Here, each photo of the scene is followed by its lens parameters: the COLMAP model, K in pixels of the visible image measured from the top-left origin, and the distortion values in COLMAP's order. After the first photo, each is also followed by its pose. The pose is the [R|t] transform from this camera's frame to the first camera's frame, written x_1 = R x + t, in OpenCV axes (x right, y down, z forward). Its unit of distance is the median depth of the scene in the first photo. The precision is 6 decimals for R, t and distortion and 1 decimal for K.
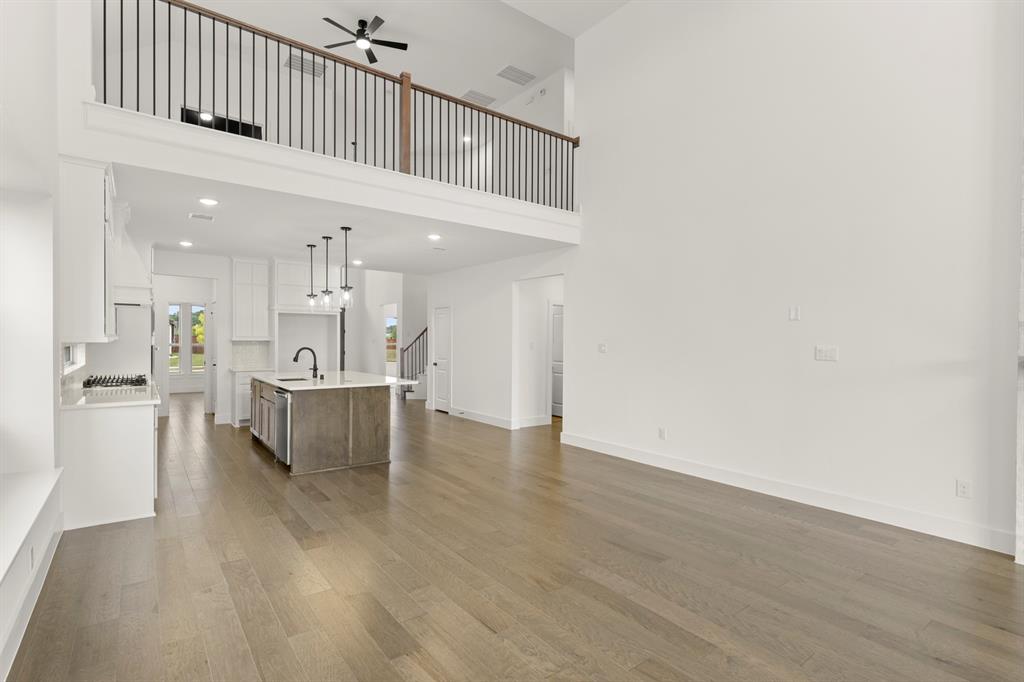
lens RADIAL K [[504.3, 0, 512.0], [0, 504.3, 341.0], [0, 0, 1]] dist [-0.000131, -0.000025]
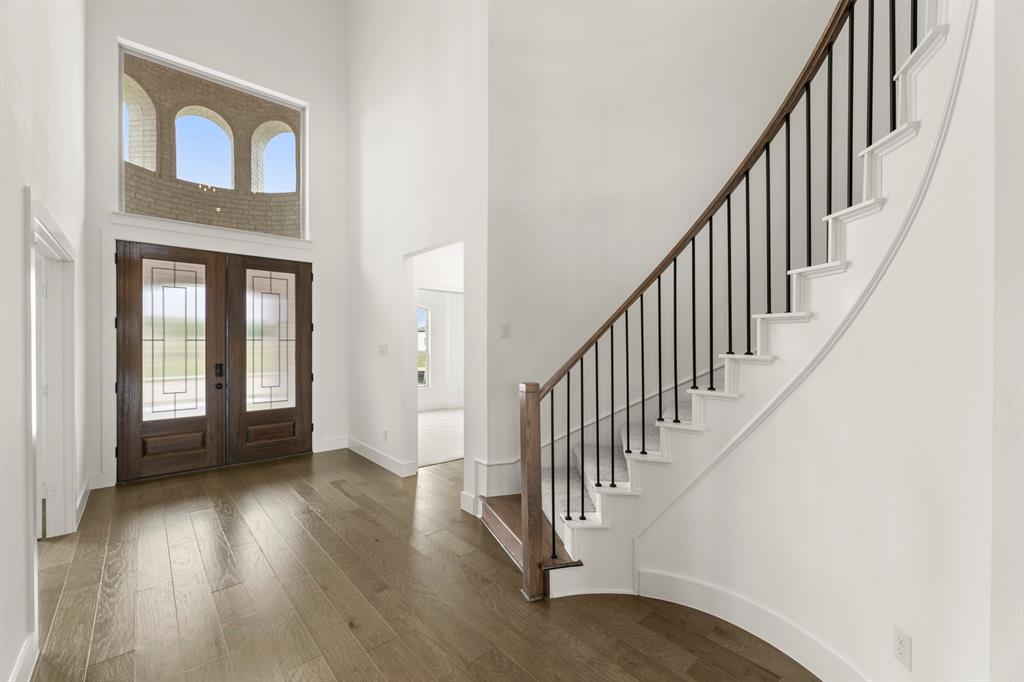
lens RADIAL K [[412.8, 0, 512.0], [0, 412.8, 341.0], [0, 0, 1]] dist [0.001543, 0.000076]
pose [[0.995828, -0.009055, 0.090798, -0.362771], [0.009392, 0.999950, -0.003291, -0.008793], [-0.090764, 0.004130, 0.995864, 1.190614]]
